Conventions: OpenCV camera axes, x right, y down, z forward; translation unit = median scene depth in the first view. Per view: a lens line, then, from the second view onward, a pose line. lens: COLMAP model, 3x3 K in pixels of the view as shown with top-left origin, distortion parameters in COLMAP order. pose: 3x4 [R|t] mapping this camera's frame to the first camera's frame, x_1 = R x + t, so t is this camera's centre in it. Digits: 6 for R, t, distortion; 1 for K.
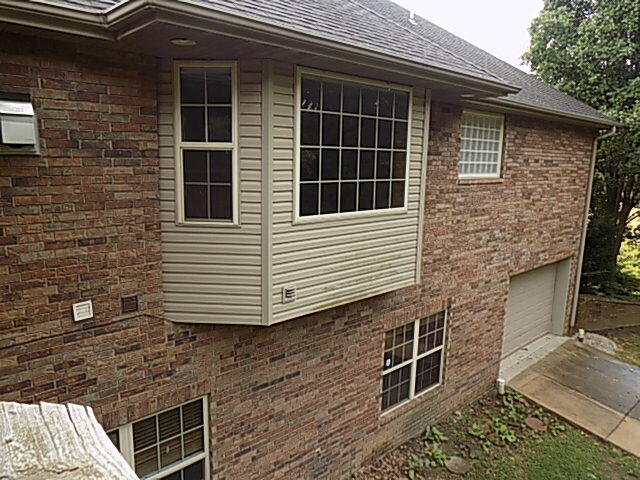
lens RADIAL K [[472.6, 0, 323.5], [0, 472.6, 242.5], [0, 0, 1]] dist [-0.016040, 0.022295]
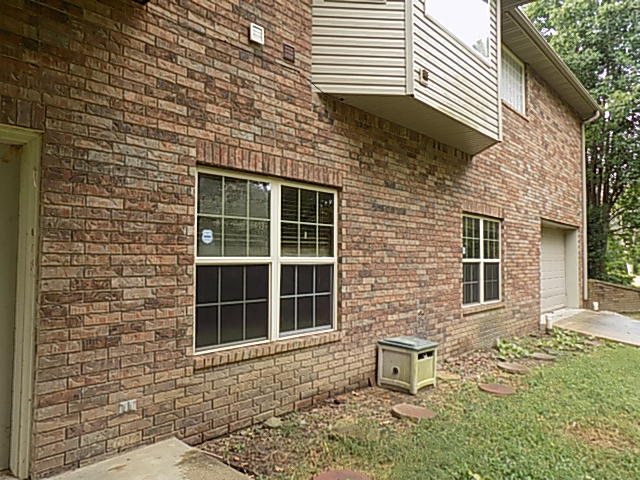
lens RADIAL K [[472.6, 0, 316.6], [0, 472.6, 237.8], [0, 0, 1]] dist [-0.016040, 0.022295]
pose [[0.994421, -0.010338, 0.104972, -0.375931], [0.033653, 0.974271, -0.222854, 0.602754], [-0.099967, 0.225143, 0.969184, 0.088671]]
